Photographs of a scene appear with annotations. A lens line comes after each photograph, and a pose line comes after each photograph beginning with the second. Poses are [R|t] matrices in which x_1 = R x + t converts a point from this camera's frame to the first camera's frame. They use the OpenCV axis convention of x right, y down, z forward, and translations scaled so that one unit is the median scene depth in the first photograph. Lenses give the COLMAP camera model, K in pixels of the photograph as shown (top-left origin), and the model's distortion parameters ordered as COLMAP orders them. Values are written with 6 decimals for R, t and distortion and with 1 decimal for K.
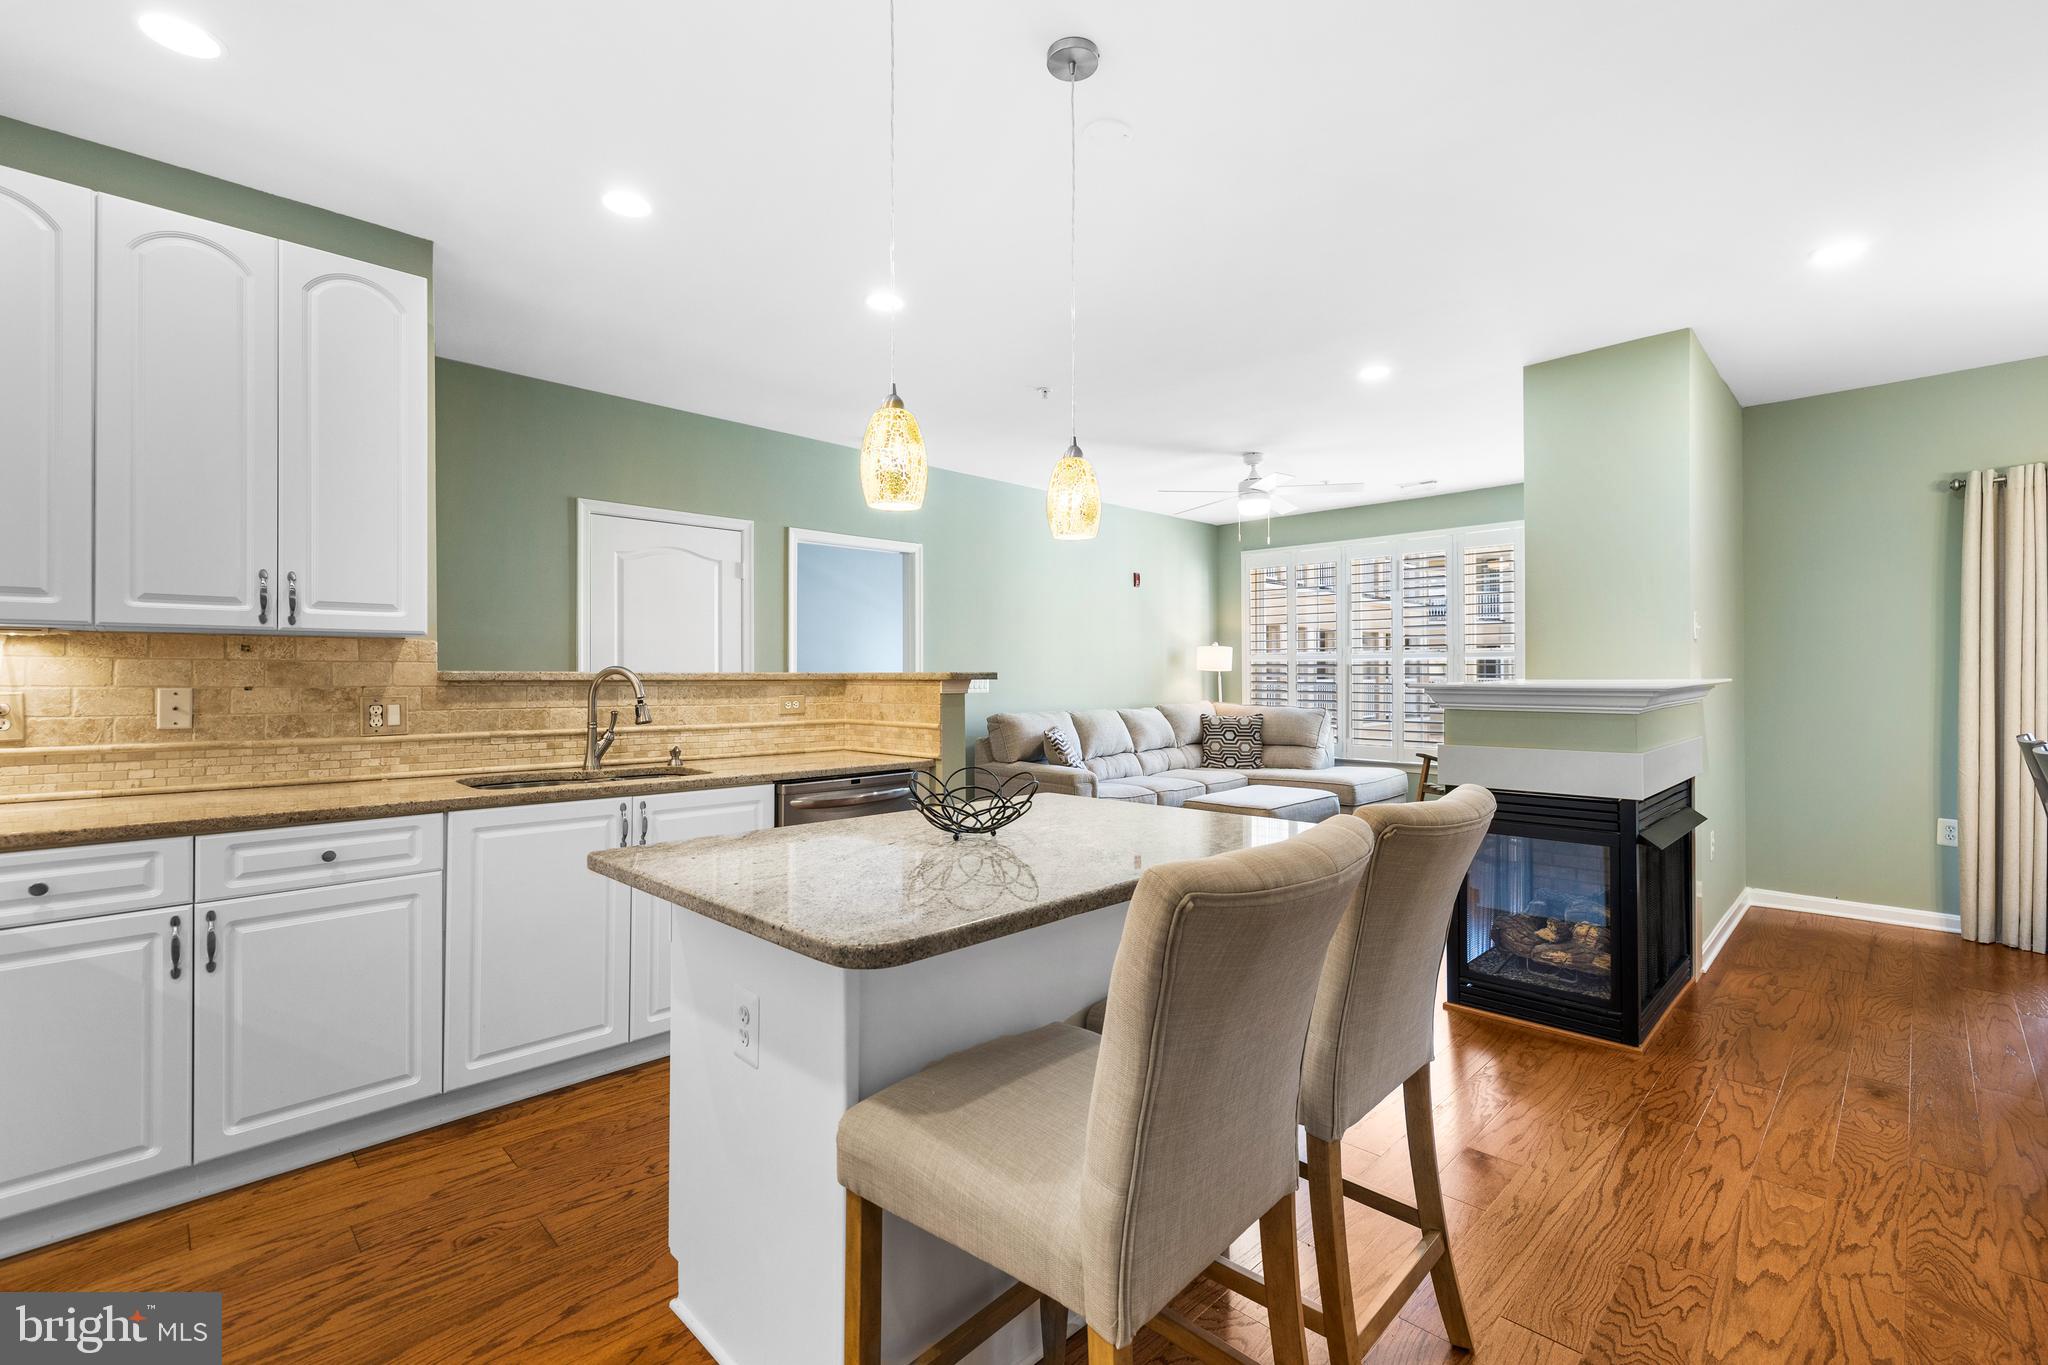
lens RADIAL K [[883.4, 0, 1016.7], [0, 883.4, 674.6], [0, 0, 1]] dist [0.003301, 0.000161]
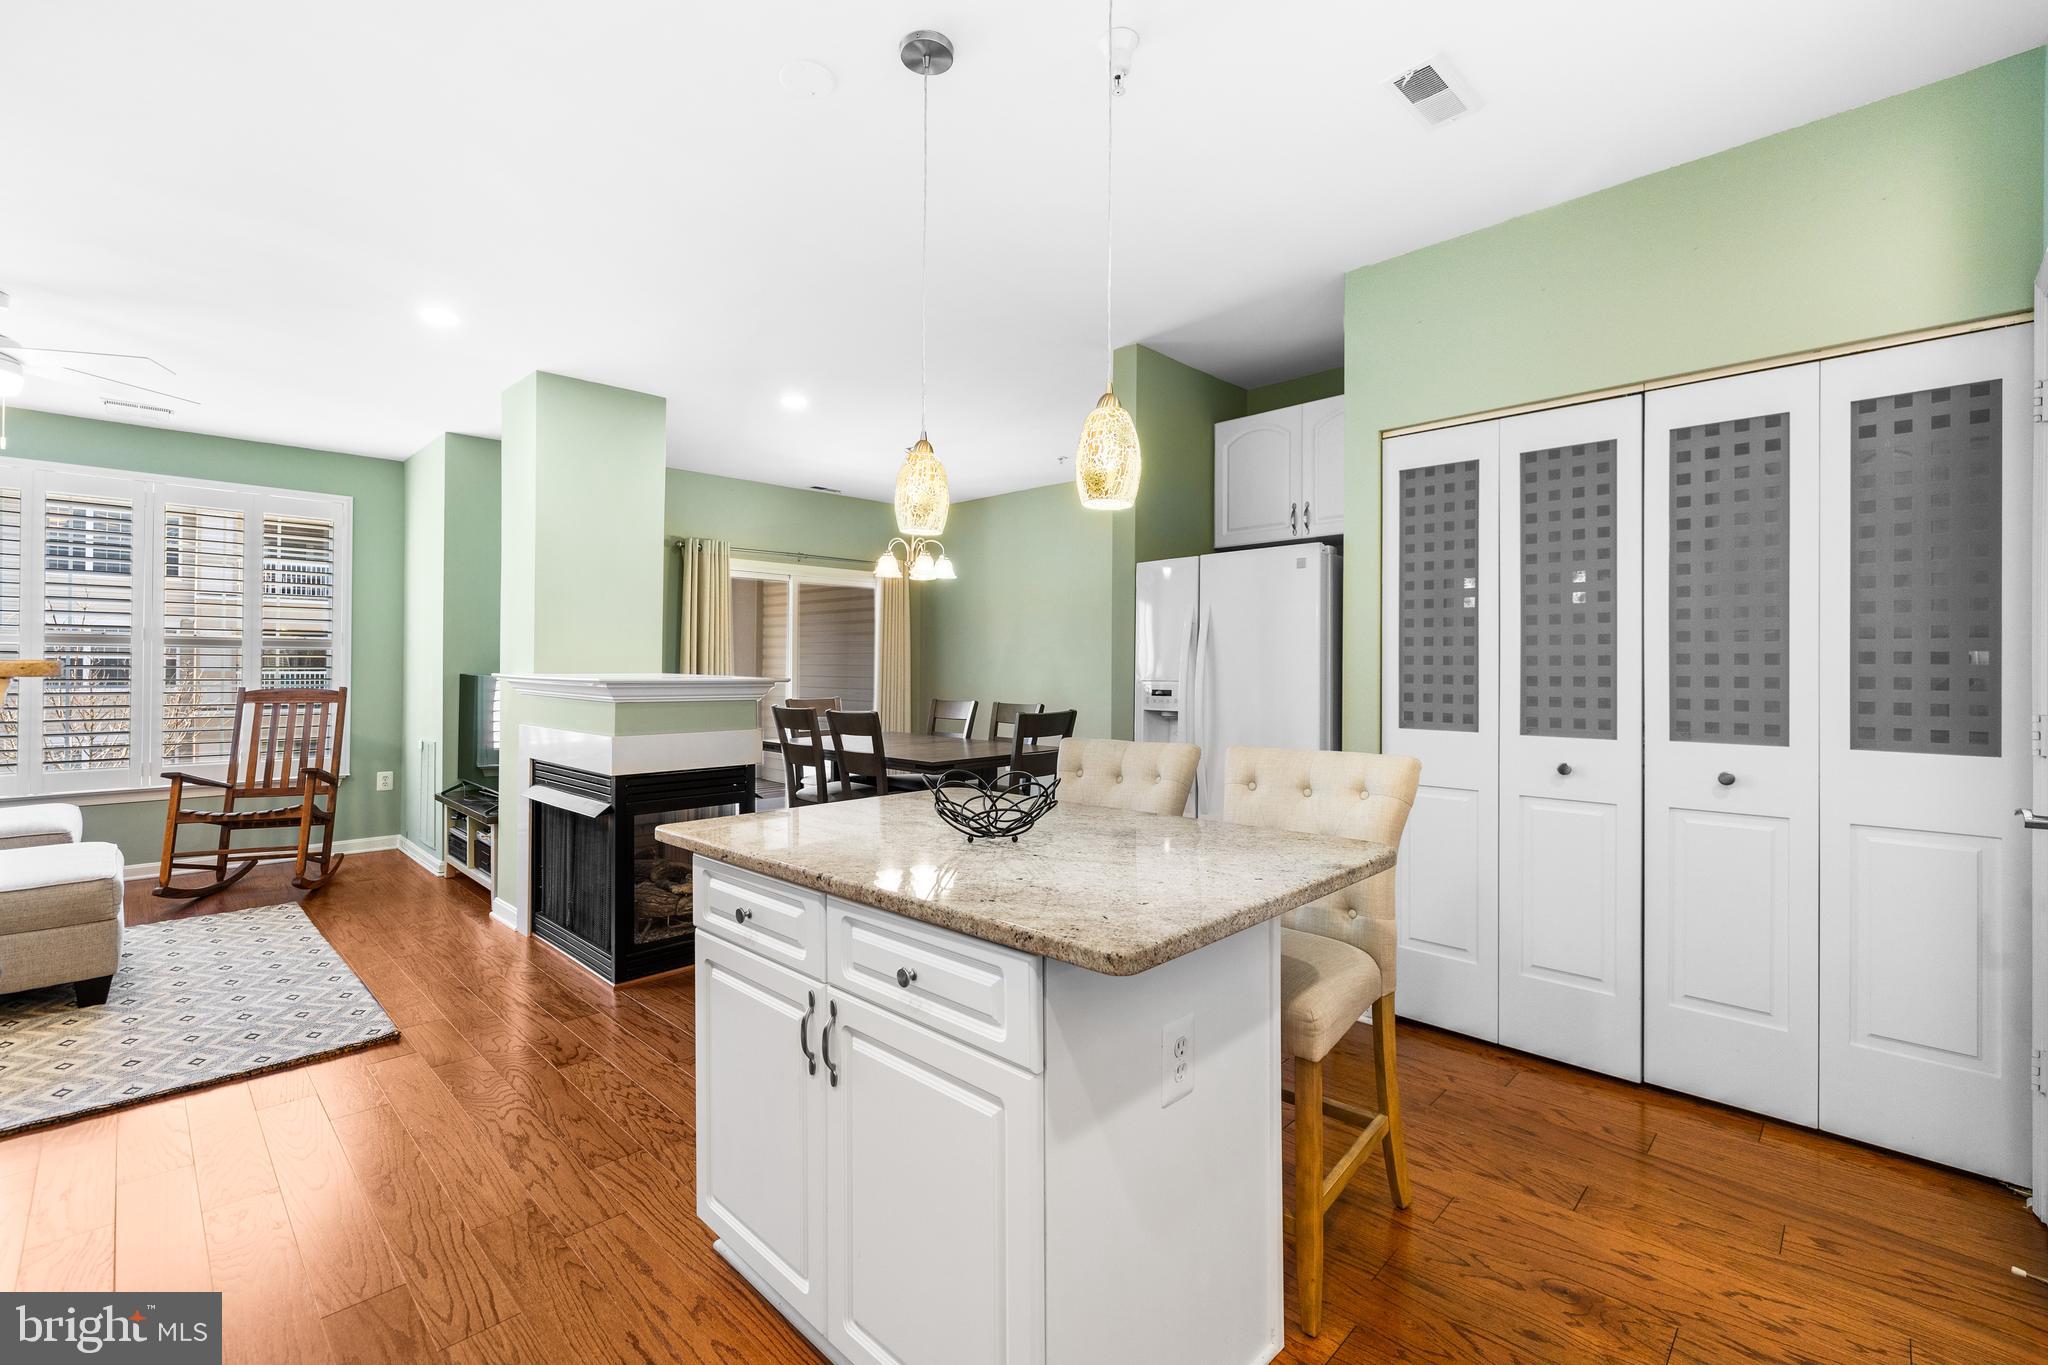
lens RADIAL K [[871.2, 0, 1023.6], [0, 871.2, 674.4], [0, 0, 1]] dist [0.002190, -0.000077]
pose [[-0.027193, -0.001633, 0.999629, -0.474690], [-0.005222, 0.999985, 0.001491, 0.001221], [-0.999617, -0.005179, -0.027201, 0.468928]]
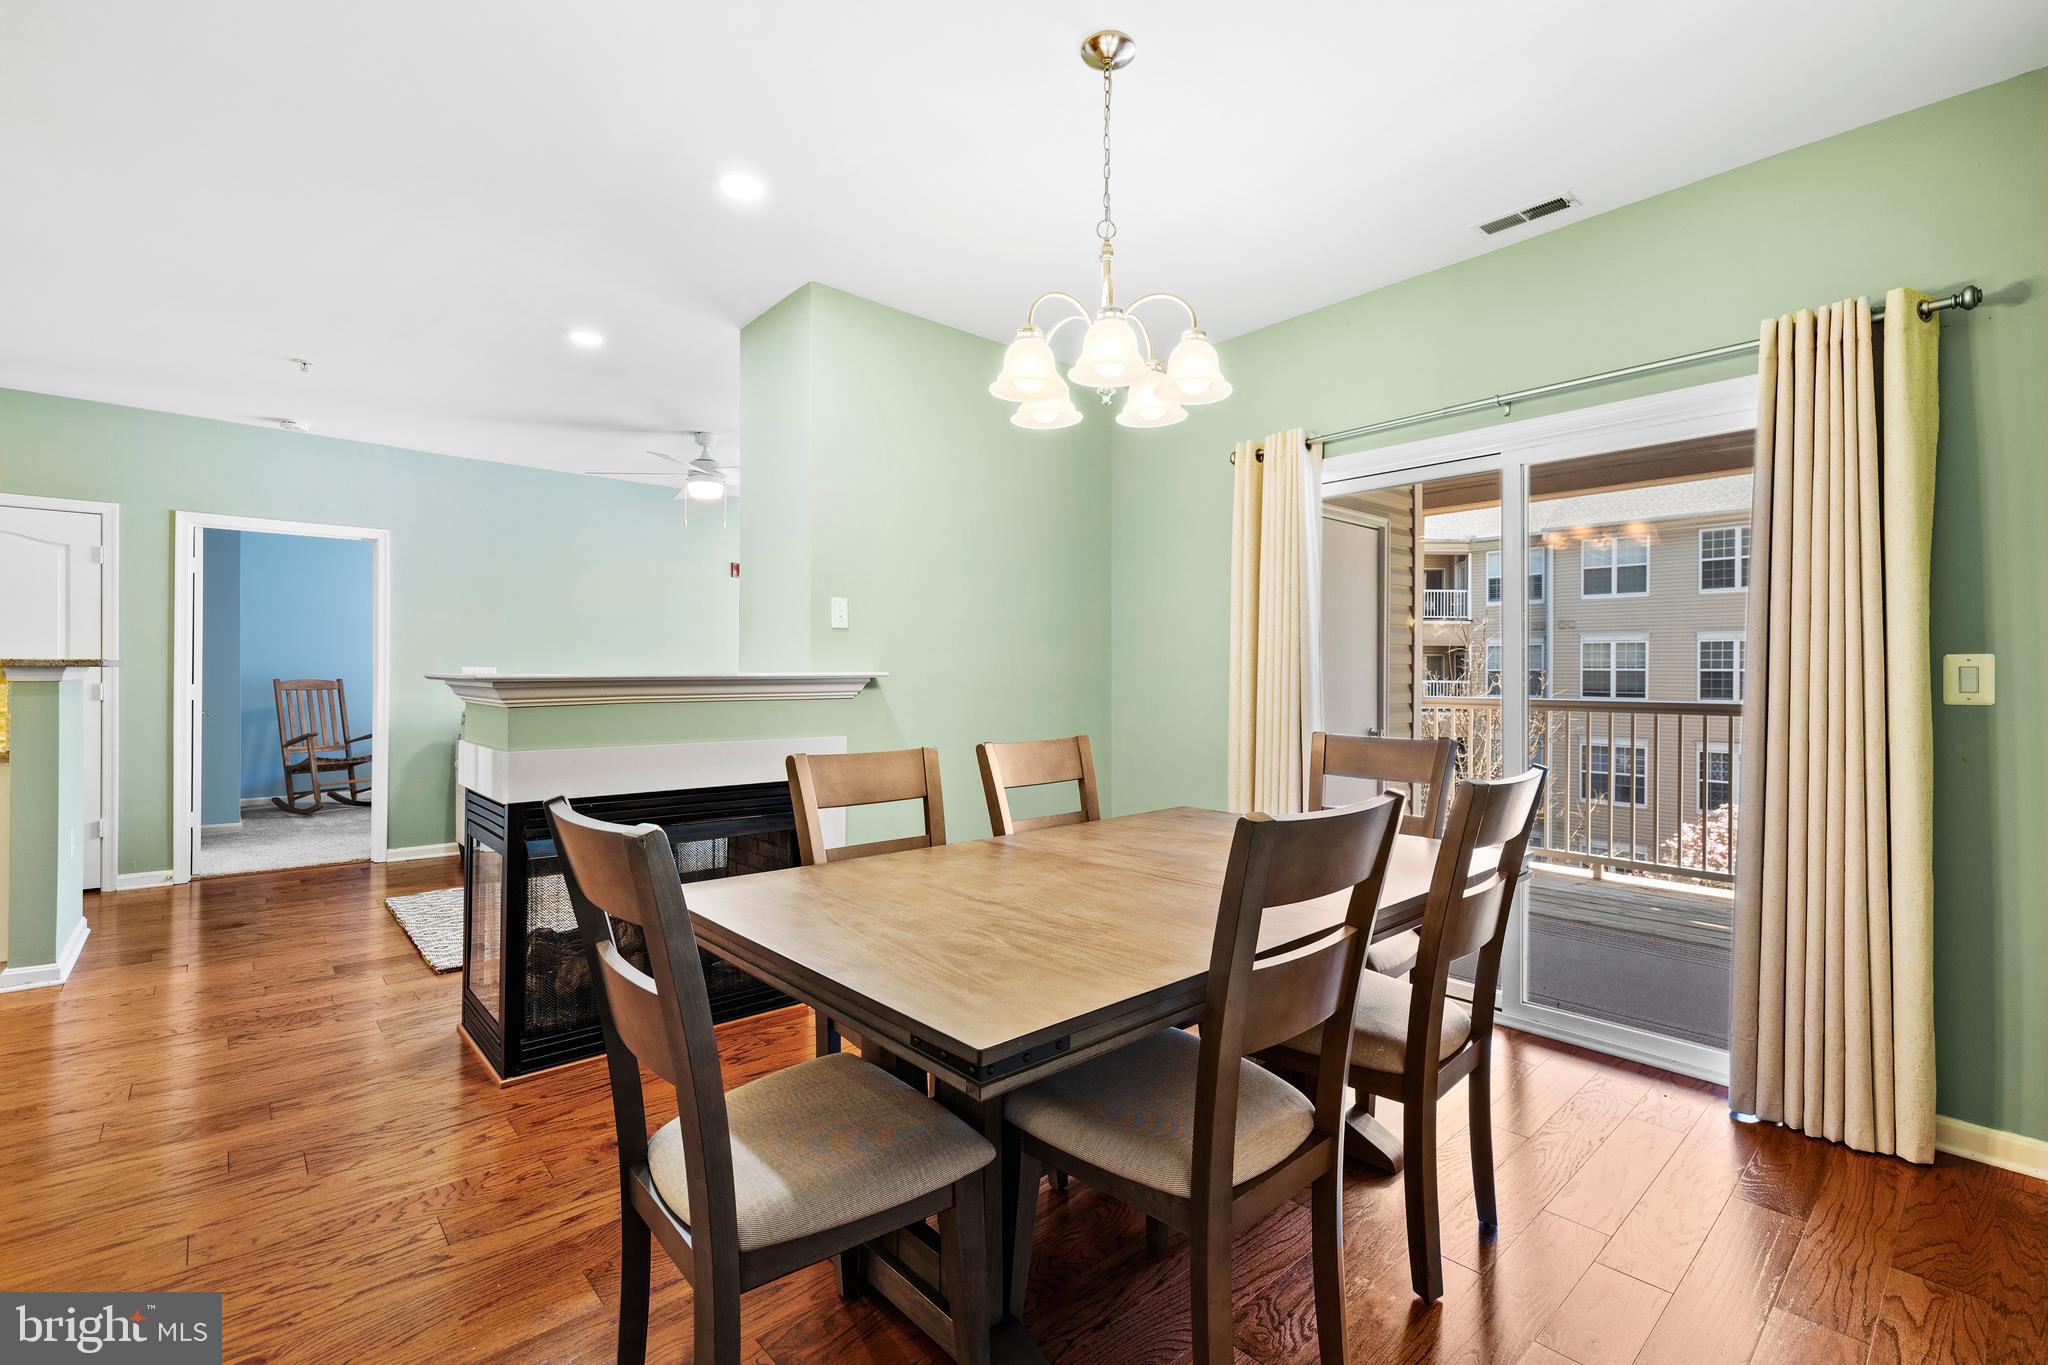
lens RADIAL K [[898.5, 0, 1023.4], [0, 898.5, 671.8], [0, 0, 1]] dist [-0.001567, -0.000588]
pose [[0.999084, 0.008743, -0.041895, 0.943369], [-0.008823, 0.999960, -0.001729, 0.003154], [0.041878, 0.002097, 0.999121, 0.086188]]
